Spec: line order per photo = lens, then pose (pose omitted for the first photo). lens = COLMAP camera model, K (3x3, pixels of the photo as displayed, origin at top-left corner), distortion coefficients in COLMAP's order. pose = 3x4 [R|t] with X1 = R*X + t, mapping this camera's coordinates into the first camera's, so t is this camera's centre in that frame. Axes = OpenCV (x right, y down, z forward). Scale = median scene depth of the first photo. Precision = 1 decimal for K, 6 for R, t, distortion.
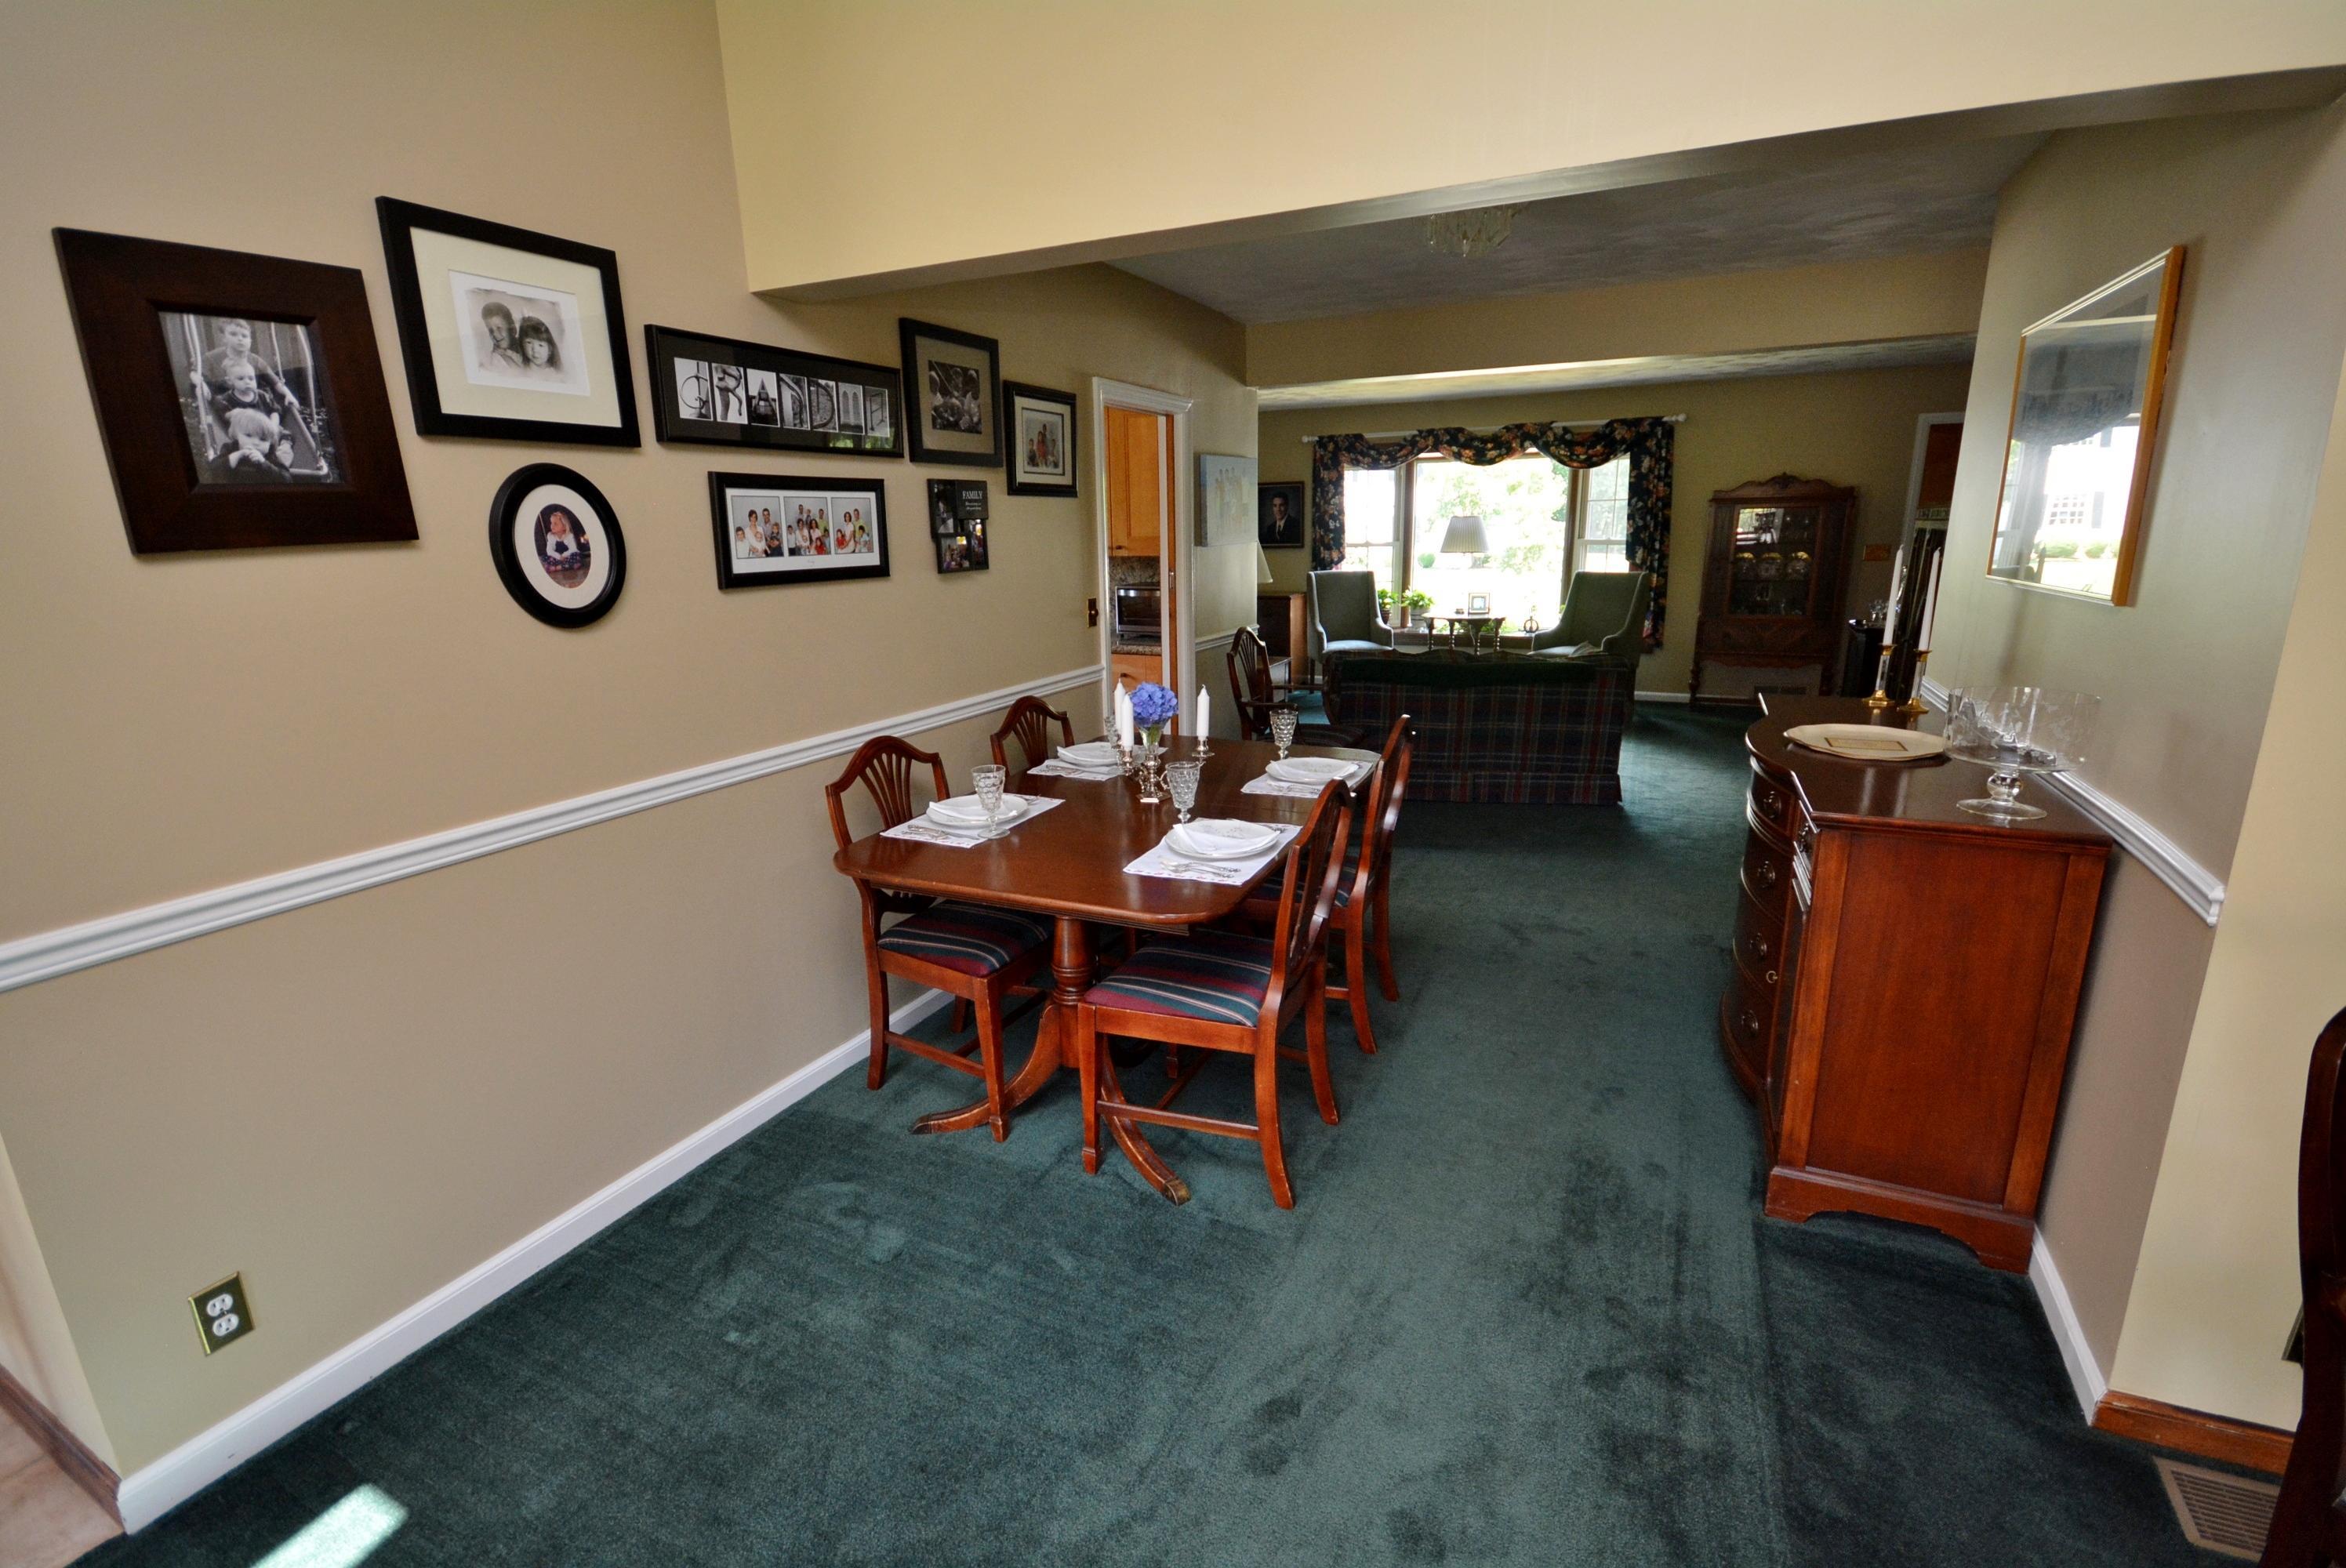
lens RADIAL K [[1031.2, 0, 1173.1], [0, 1031.2, 774.0], [0, 0, 1]] dist [0.003159, -0.007857]
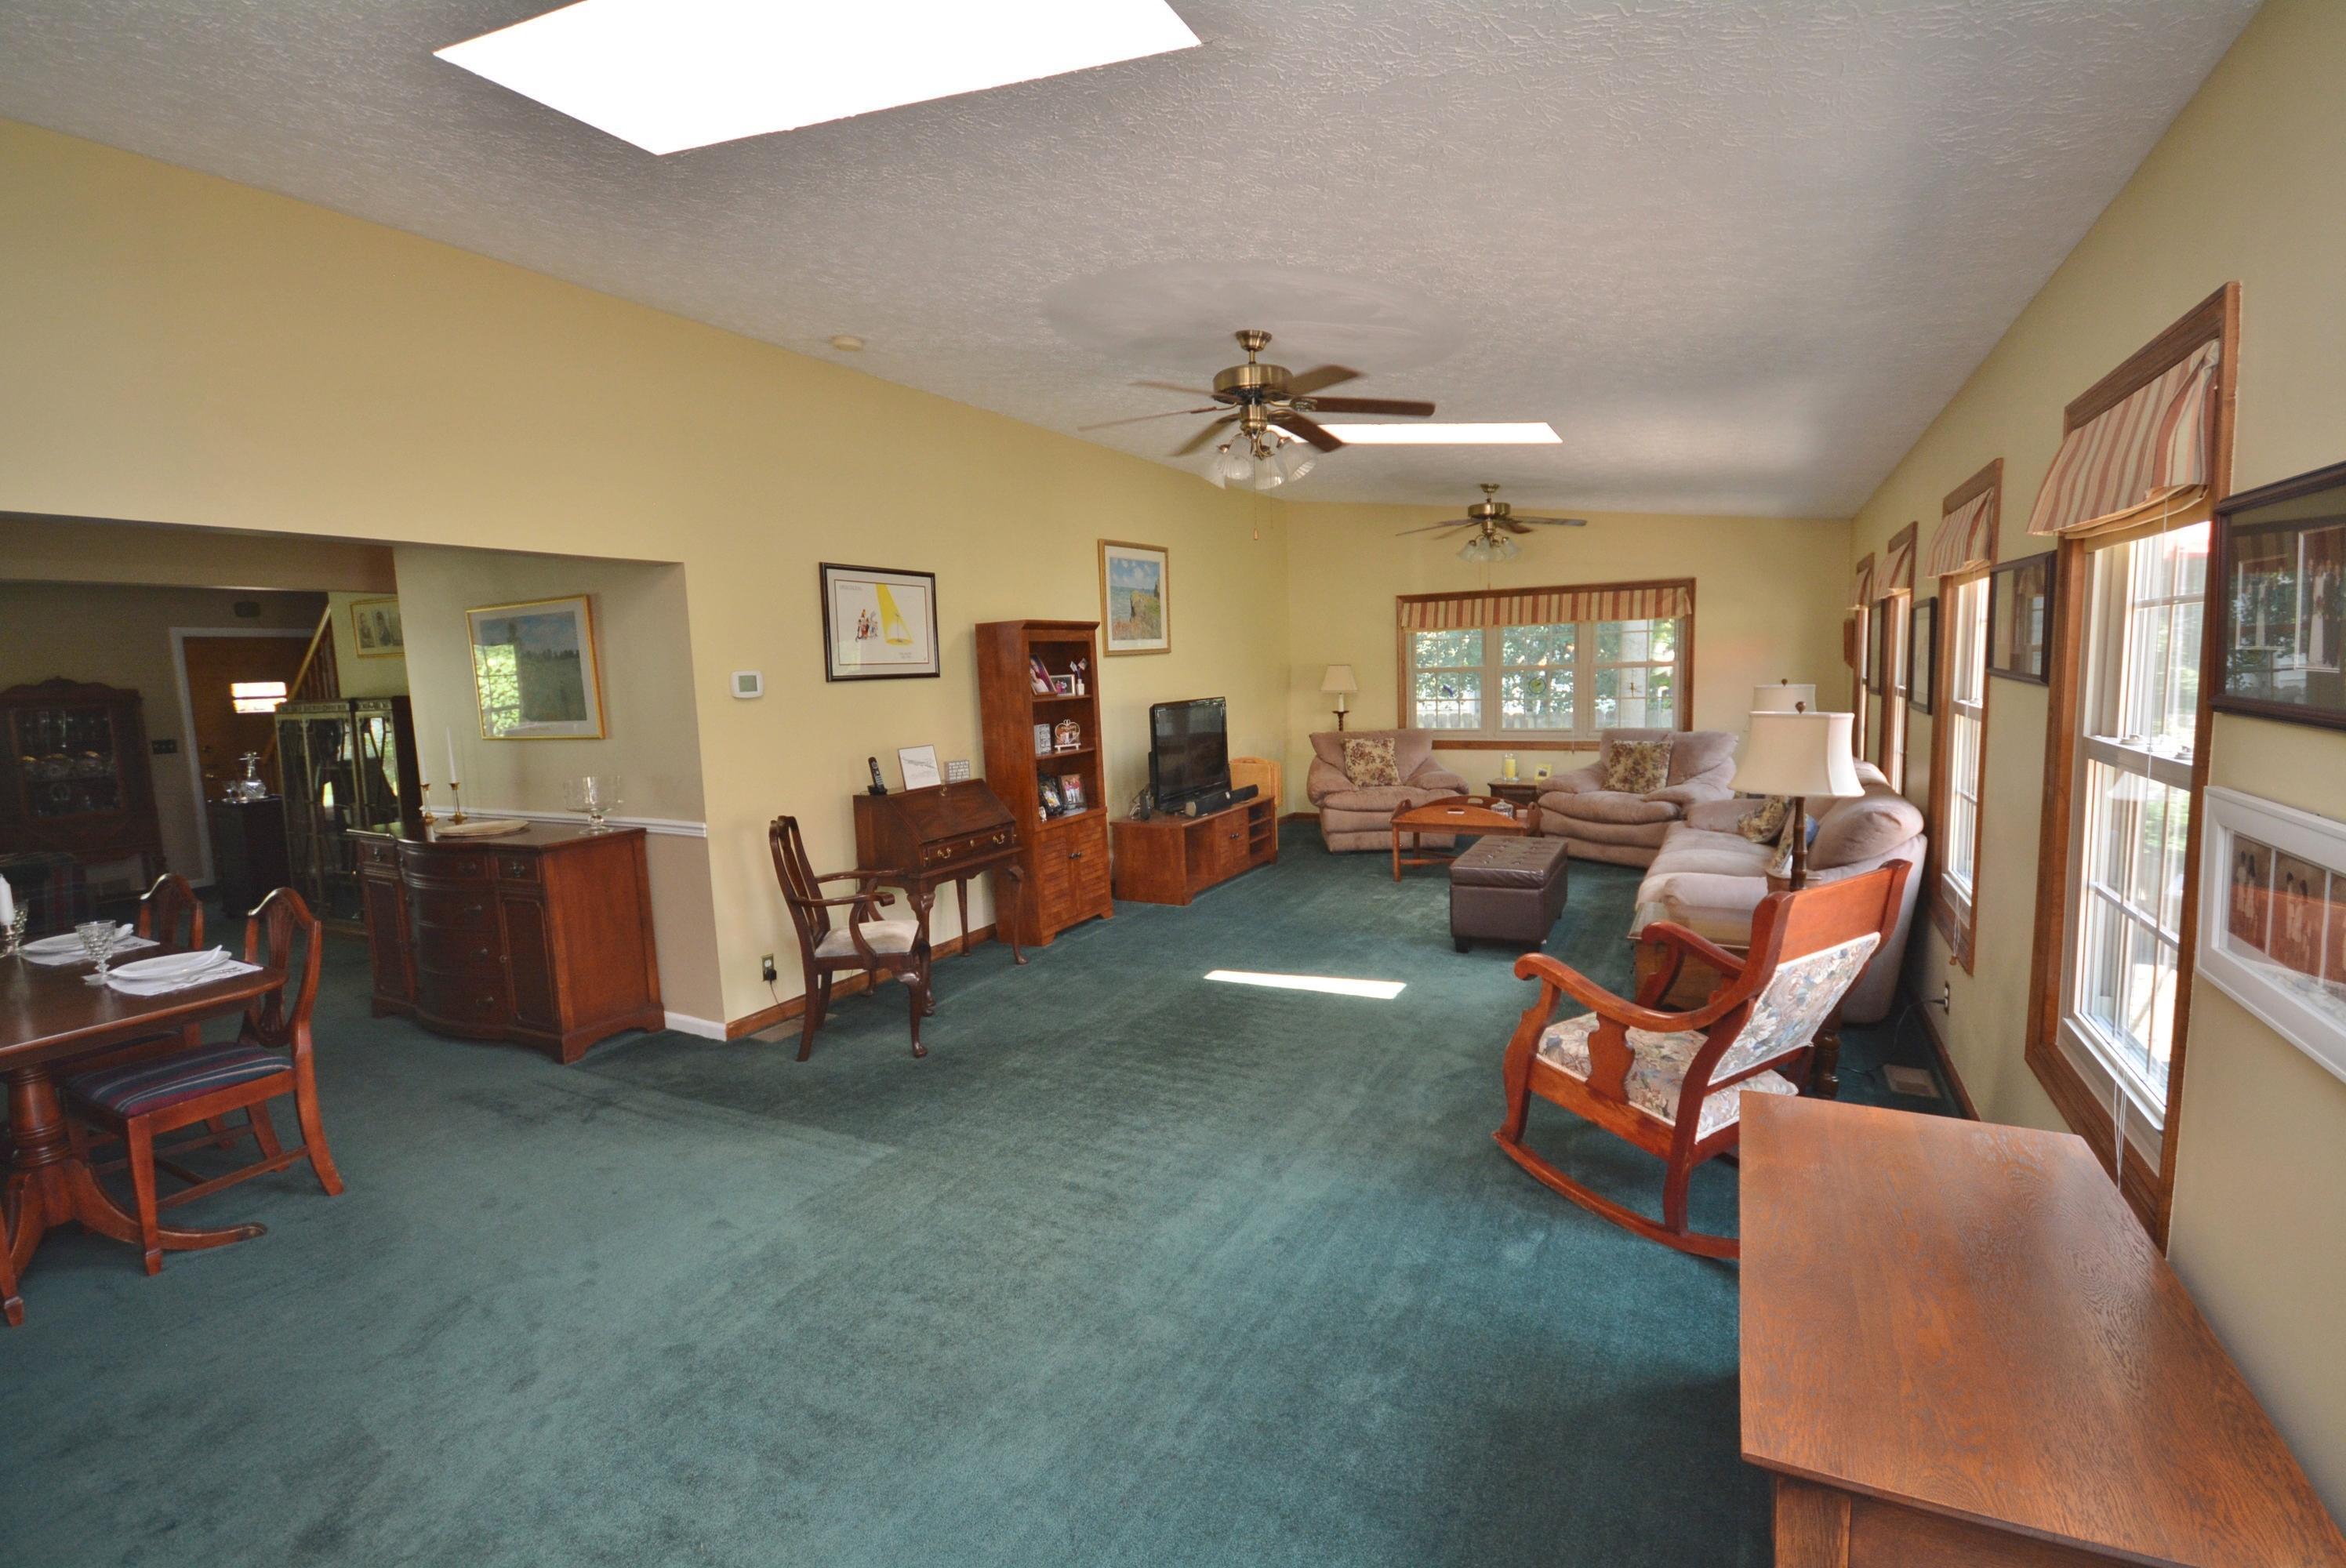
lens RADIAL K [[1031.2, 0, 1176.3], [0, 1031.2, 777.0], [0, 0, 1]] dist [0.003159, -0.007857]
pose [[0.043997, -0.087446, 0.995197, -0.467907], [0.269805, 0.960186, 0.072441, 0.034716], [-0.961909, 0.265322, 0.065839, -0.129856]]
